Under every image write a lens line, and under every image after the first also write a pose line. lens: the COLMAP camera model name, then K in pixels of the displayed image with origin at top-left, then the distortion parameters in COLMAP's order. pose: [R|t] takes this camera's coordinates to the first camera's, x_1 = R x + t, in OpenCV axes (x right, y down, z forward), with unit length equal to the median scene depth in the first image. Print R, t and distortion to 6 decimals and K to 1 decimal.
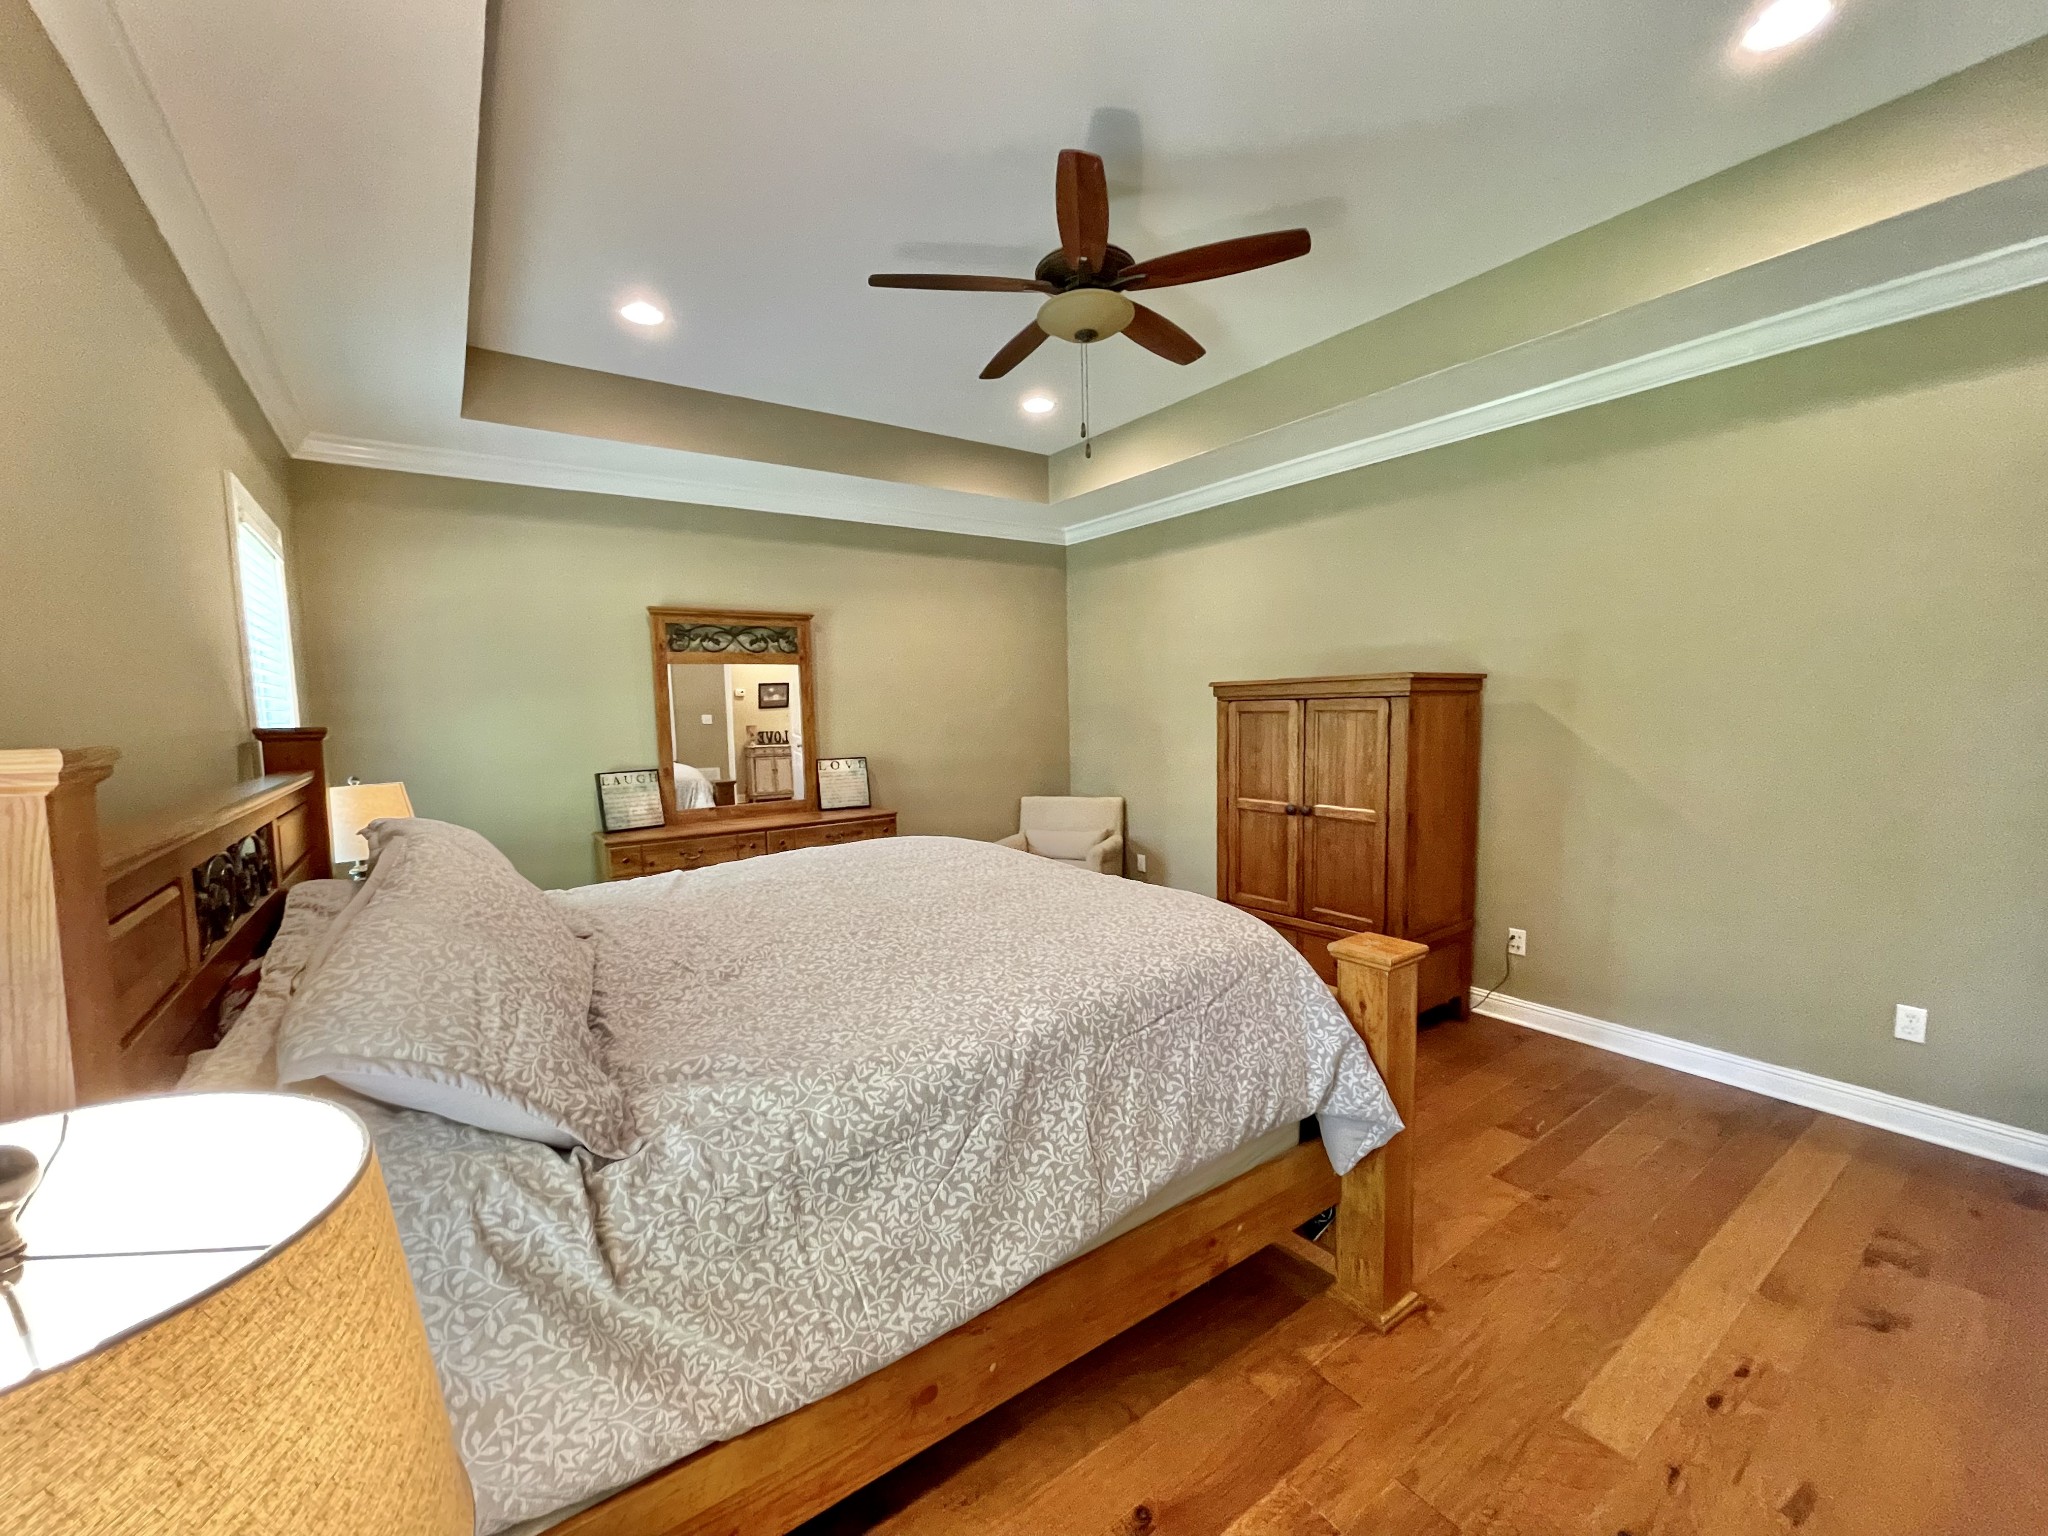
lens RADIAL K [[827.0, 0, 1023.6], [0, 827.0, 769.2], [0, 0, 1]] dist [-0.003269, 0.000576]
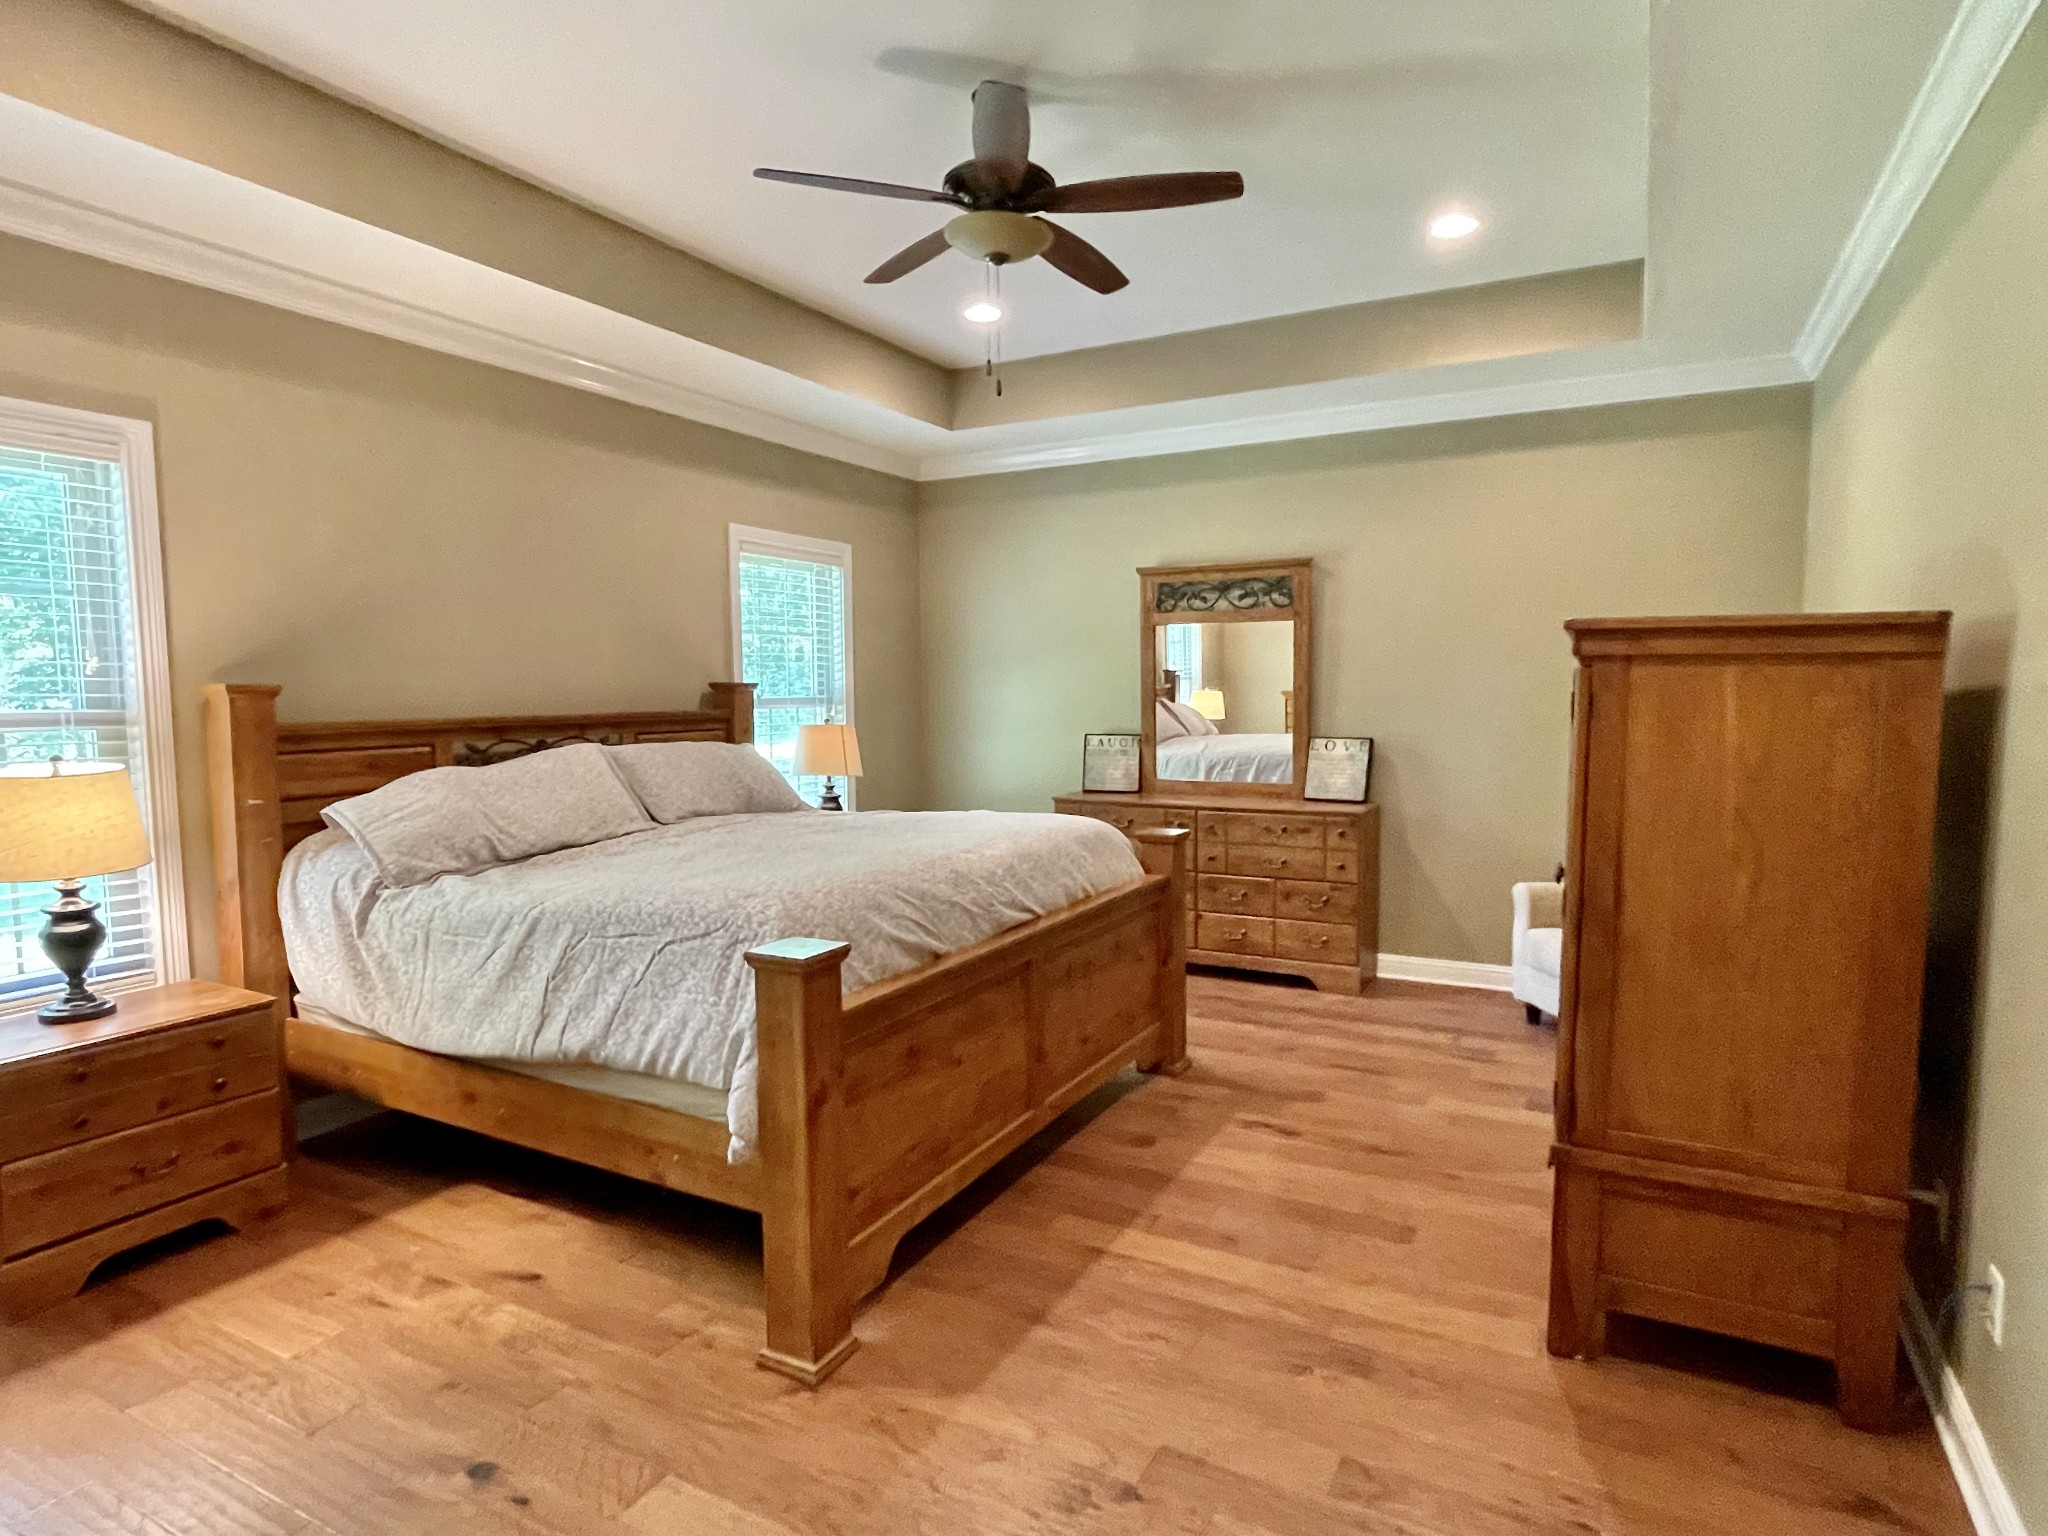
lens RADIAL K [[1125.8, 0, 1029.2], [0, 1125.8, 767.6], [0, 0, 1]] dist [0.004643, -0.004108]
pose [[0.447431, 0.087736, -0.890005, 0.688559], [-0.074785, 0.995361, 0.060526, -0.031673], [0.891186, 0.039478, 0.451916, 0.285583]]
